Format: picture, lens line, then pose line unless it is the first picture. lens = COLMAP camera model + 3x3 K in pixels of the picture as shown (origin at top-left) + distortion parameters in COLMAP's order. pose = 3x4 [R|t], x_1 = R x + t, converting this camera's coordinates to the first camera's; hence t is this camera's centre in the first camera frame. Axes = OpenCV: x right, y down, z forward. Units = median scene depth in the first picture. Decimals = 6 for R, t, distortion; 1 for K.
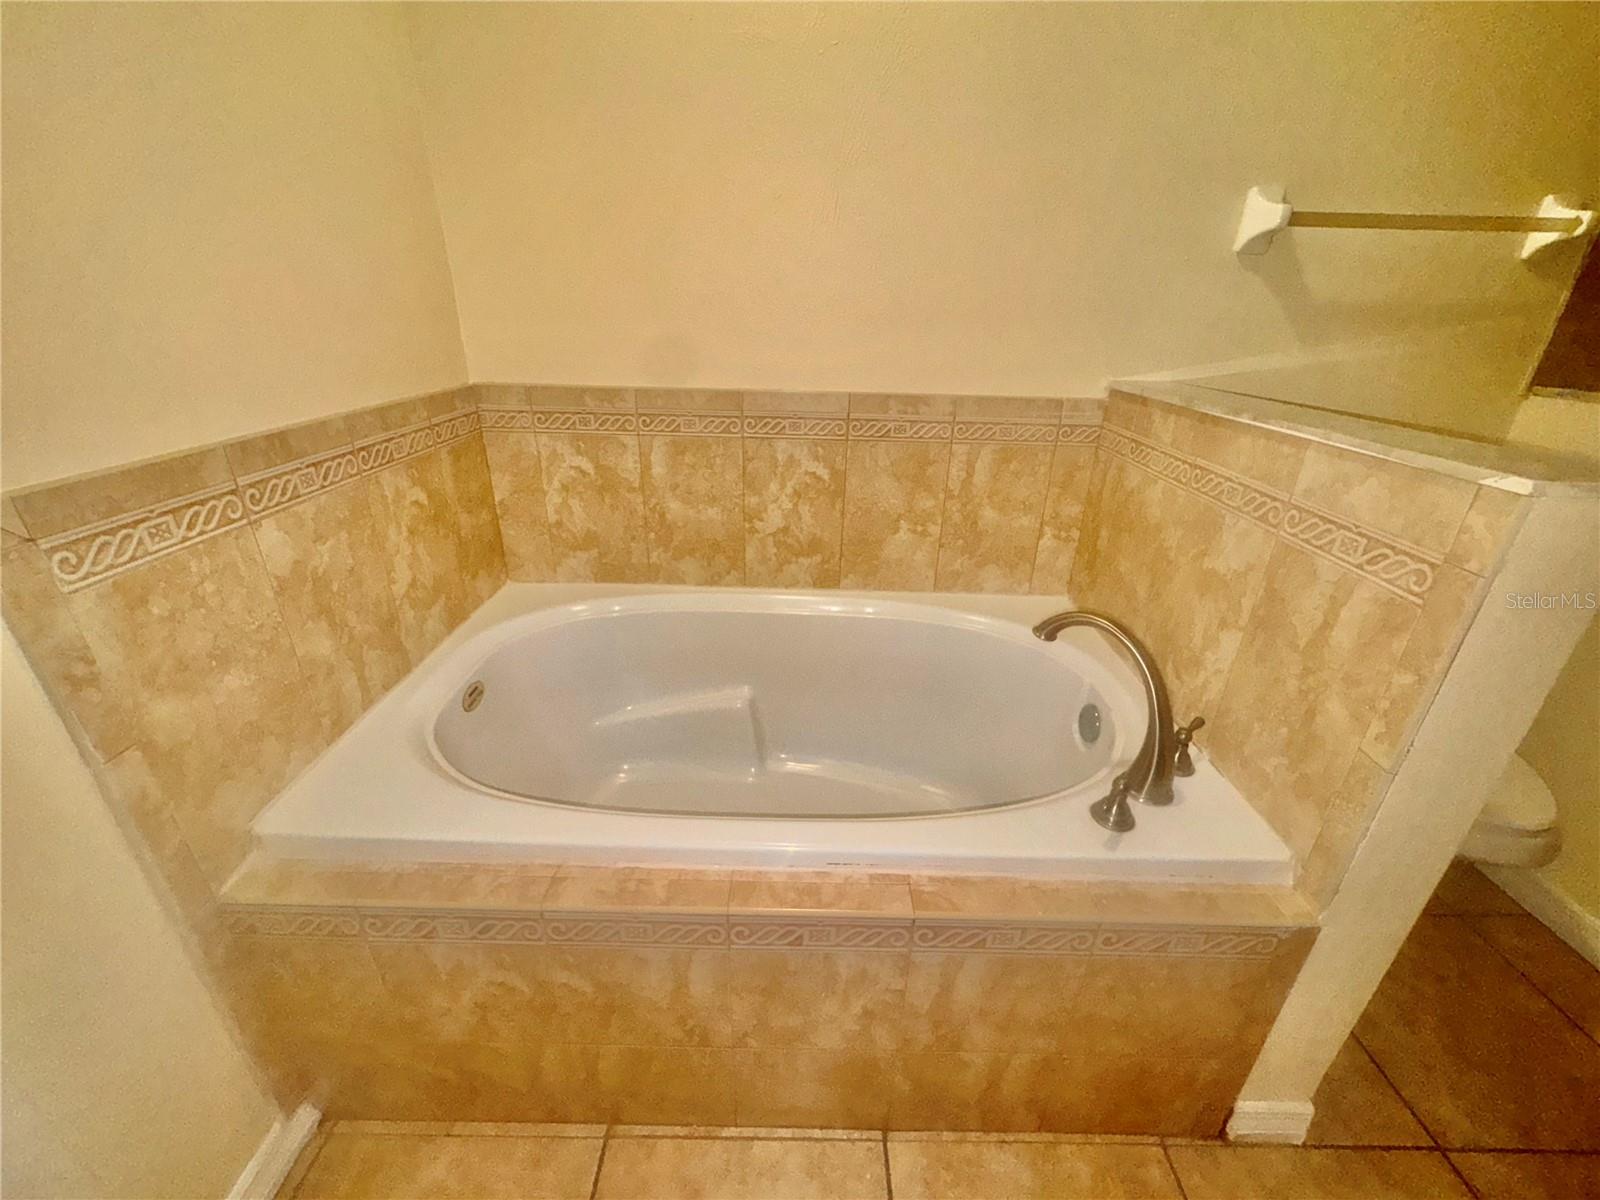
lens RADIAL K [[638.5, 0, 798.1], [0, 638.5, 599.6], [0, 0, 1]] dist [-0.004943, 0.000937]
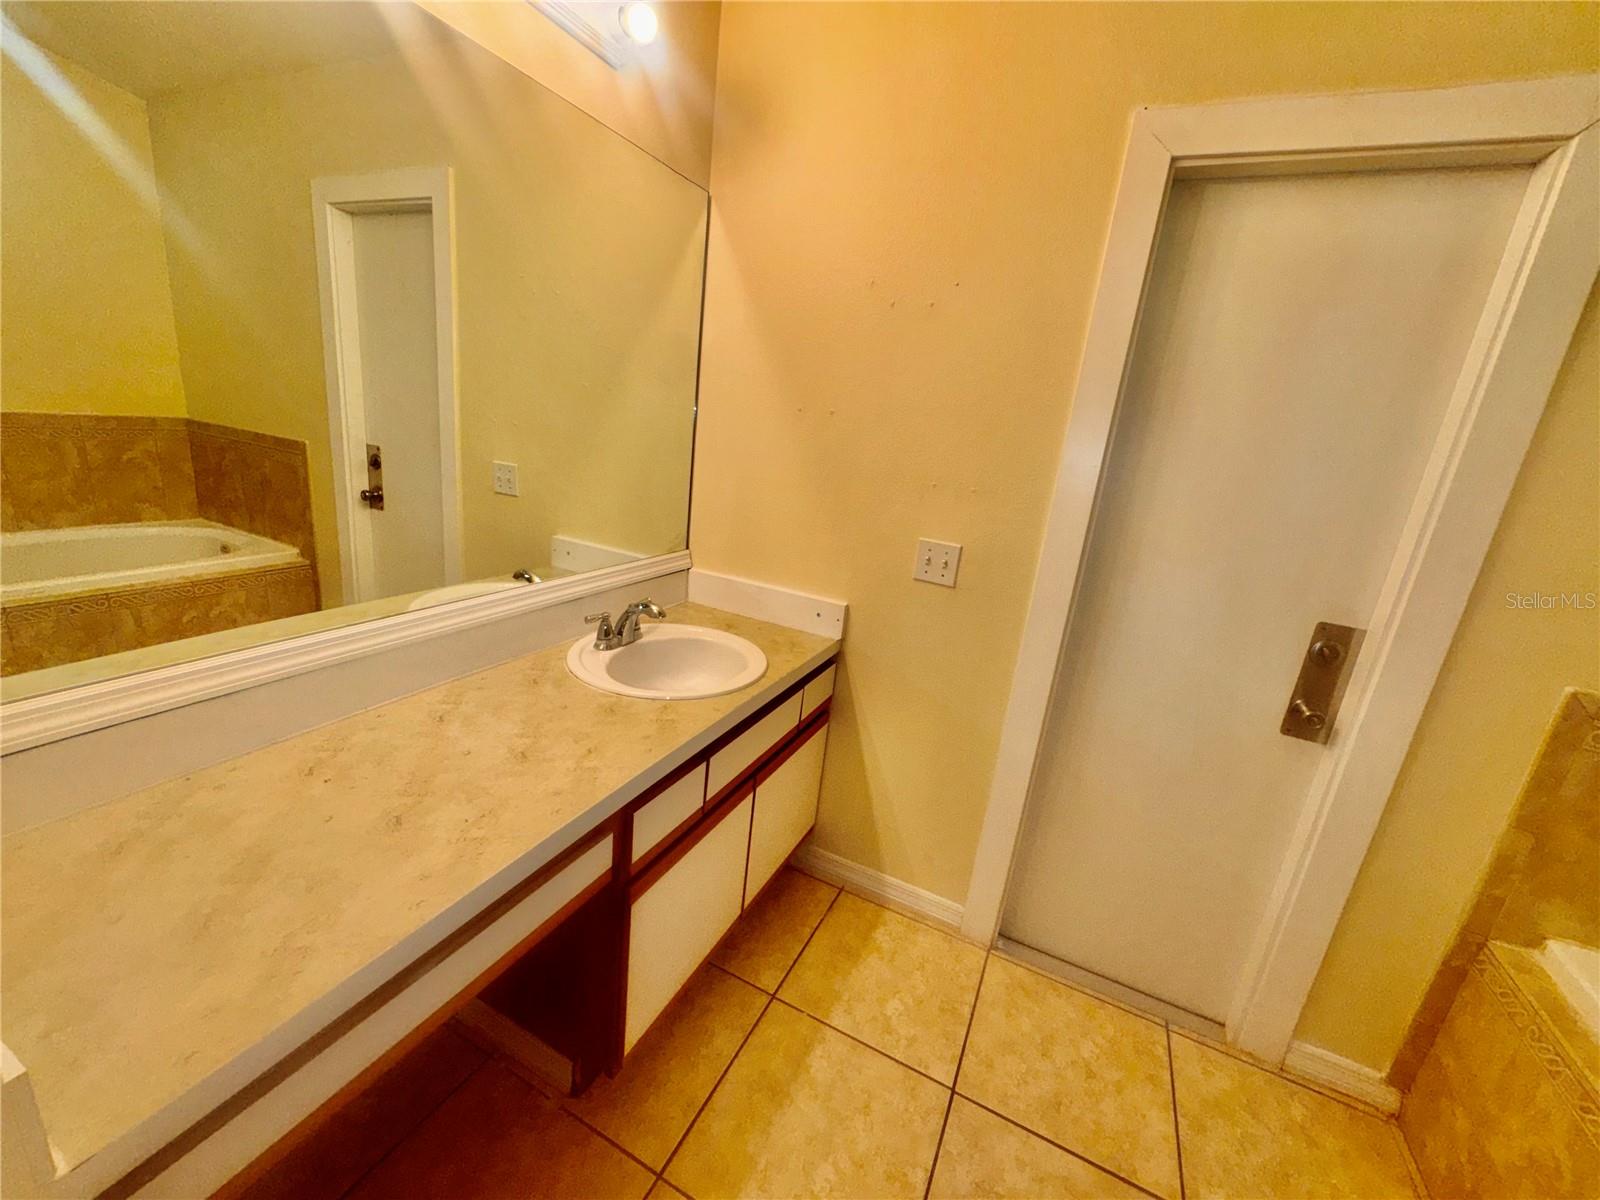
lens RADIAL K [[638.5, 0, 800.5], [0, 638.5, 596.2], [0, 0, 1]] dist [-0.004943, 0.000937]
pose [[-0.428908, 0.182763, -0.884667, 0.842244], [-0.476795, 0.785998, 0.393540, -0.000928], [0.767271, 0.590597, -0.249980, -0.327581]]
